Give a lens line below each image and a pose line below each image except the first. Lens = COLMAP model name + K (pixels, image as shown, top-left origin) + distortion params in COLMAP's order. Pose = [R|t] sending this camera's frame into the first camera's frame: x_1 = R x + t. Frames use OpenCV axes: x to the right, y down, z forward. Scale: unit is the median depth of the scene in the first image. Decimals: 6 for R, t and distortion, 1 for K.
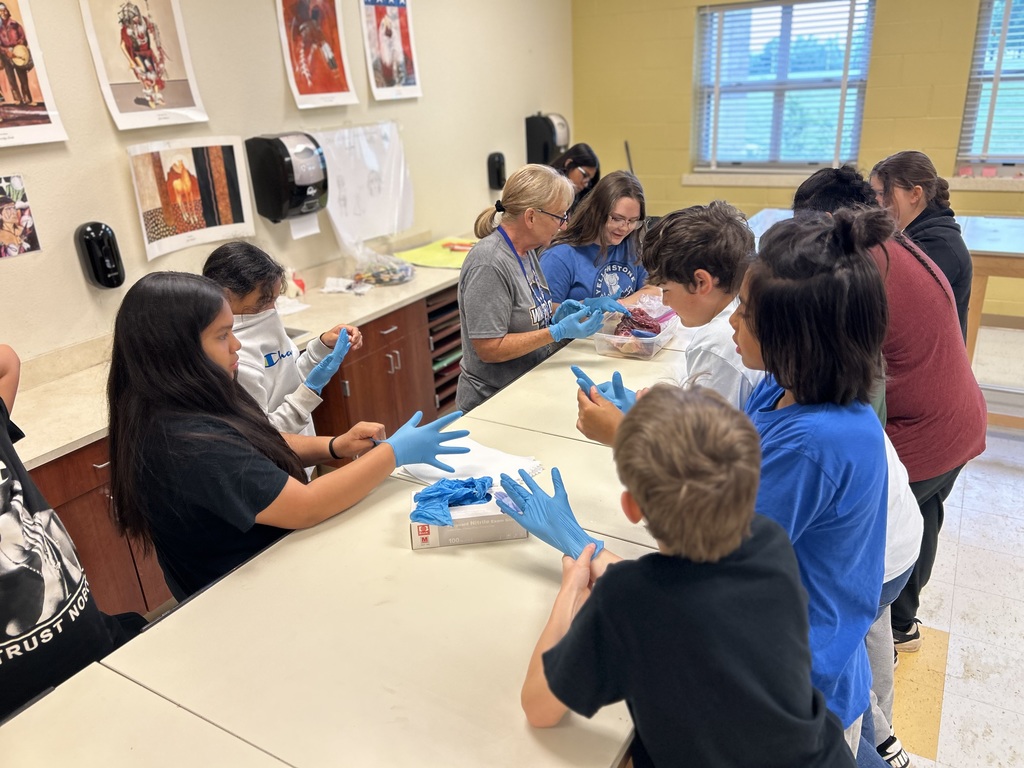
lens RADIAL K [[773.1, 0, 512.0], [0, 773.1, 384.0], [0, 0, 1]] dist [0.042943, 0.002764]
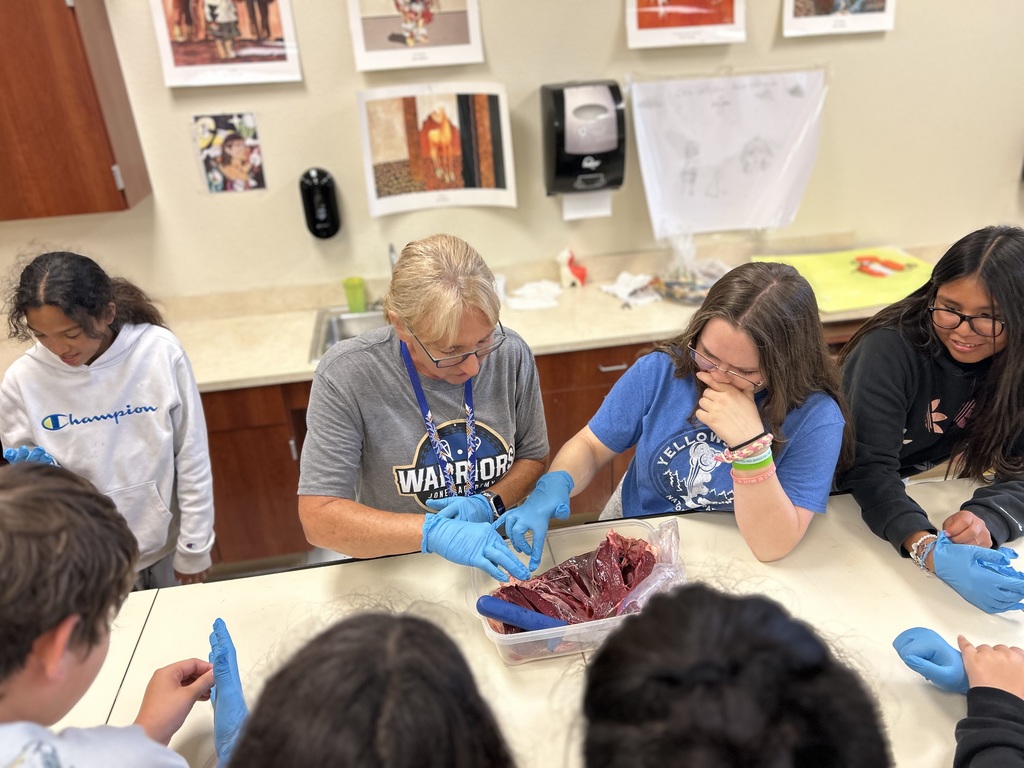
lens RADIAL K [[773.1, 0, 512.0], [0, 773.1, 384.0], [0, 0, 1]] dist [0.042943, 0.002764]
pose [[0.652502, 0.357523, -0.668146, 0.306194], [-0.279486, 0.933088, 0.226351, -0.214500], [0.704364, 0.039043, 0.708764, 0.450170]]
